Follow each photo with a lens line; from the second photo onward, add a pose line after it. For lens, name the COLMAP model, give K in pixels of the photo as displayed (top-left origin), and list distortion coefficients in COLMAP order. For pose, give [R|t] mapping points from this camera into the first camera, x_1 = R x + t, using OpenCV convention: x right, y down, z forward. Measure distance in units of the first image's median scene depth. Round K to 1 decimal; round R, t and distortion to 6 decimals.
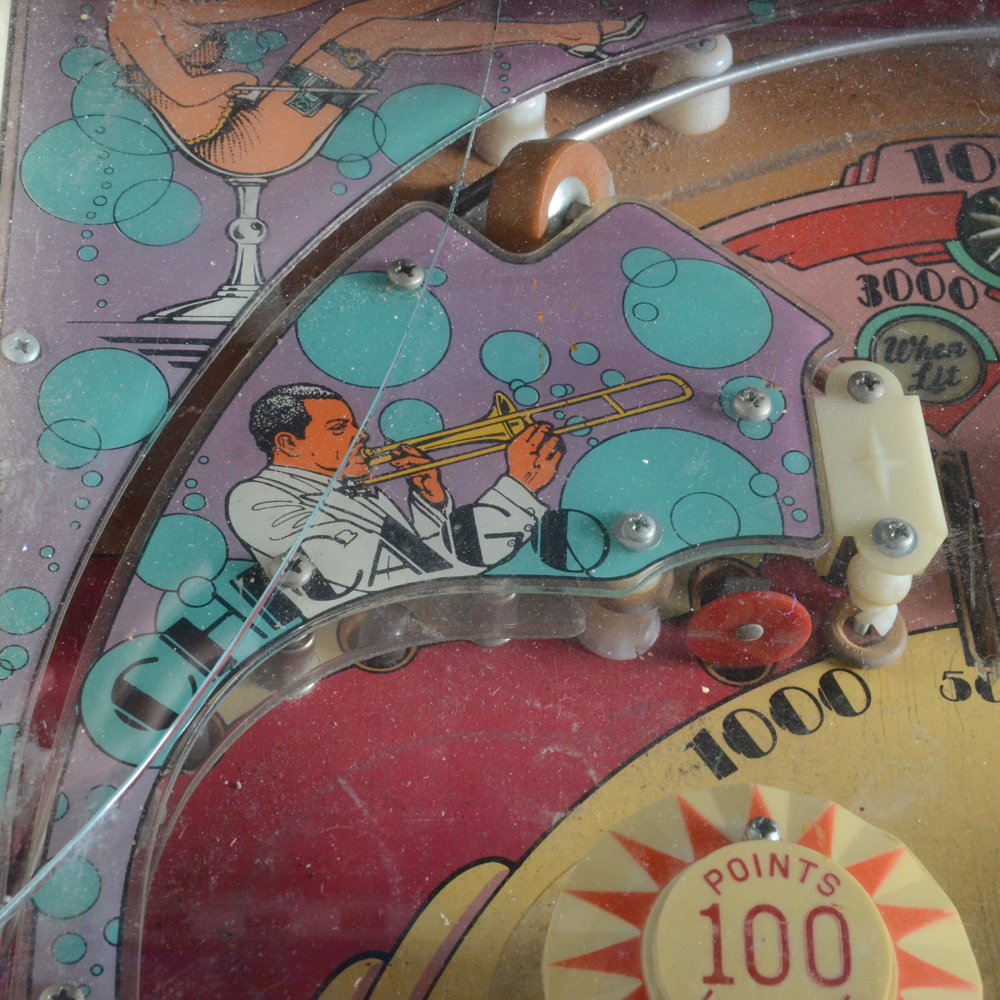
lens RADIAL K [[2523.4, 0, 431.7], [0, 2523.4, 500.9], [0, 0, 1]] dist [-0.035251, 0.596409]
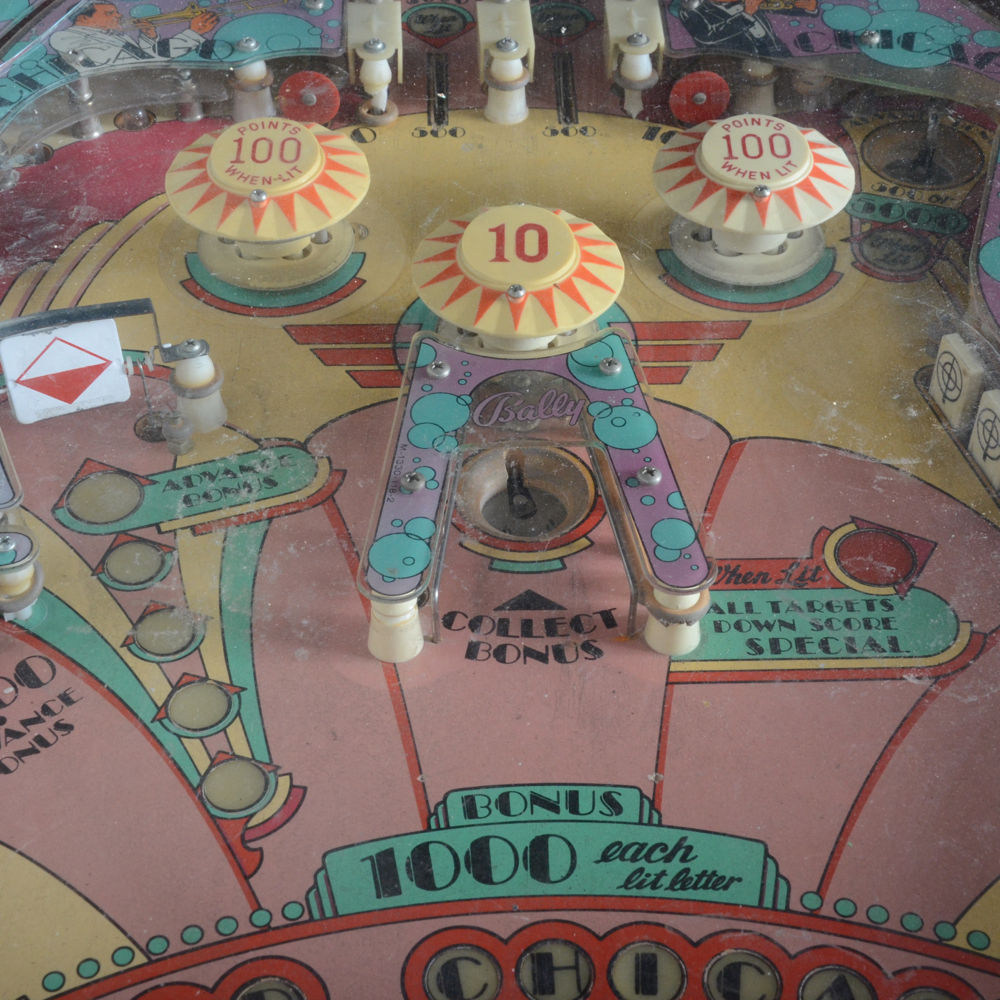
lens RADIAL K [[1972.1, 0, 500.0], [0, 1972.1, 500.0], [0, 0, 1]] dist [0.043271, 0.080202]
pose [[0.997694, -0.045375, -0.050481, 0.355158], [0.036437, 0.985505, -0.165689, 0.660964], [0.057267, 0.163468, 0.984885, -0.536124]]
